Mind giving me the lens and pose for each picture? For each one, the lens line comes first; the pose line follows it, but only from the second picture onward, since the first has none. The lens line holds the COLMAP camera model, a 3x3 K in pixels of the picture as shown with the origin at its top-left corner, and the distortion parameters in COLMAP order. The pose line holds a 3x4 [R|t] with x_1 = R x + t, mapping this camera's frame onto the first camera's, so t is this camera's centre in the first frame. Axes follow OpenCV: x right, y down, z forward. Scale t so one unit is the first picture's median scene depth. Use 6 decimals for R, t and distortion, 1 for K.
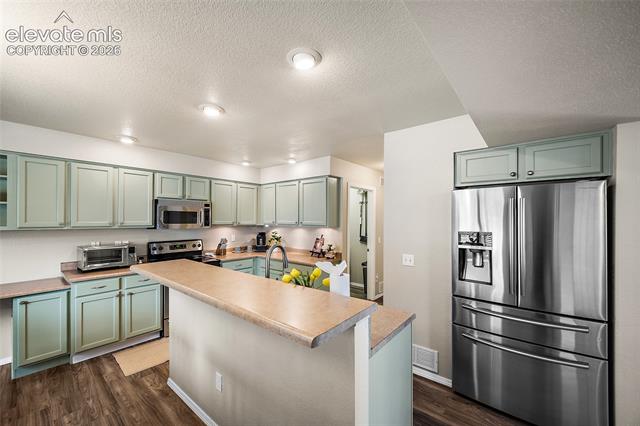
lens RADIAL K [[255.2, 0, 317.9], [0, 255.2, 218.4], [0, 0, 1]] dist [-0.002436, 0.000542]
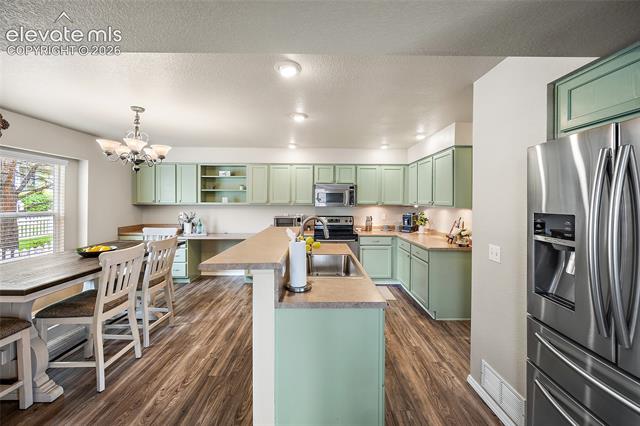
lens RADIAL K [[255.2, 0, 320.2], [0, 255.2, 201.6], [0, 0, 1]] dist [-0.002436, 0.000542]
pose [[0.647491, 0.001886, -0.762071, 0.402094], [-0.001303, 0.999998, 0.001368, 0.014047], [0.762072, 0.000107, 0.647492, 0.122262]]
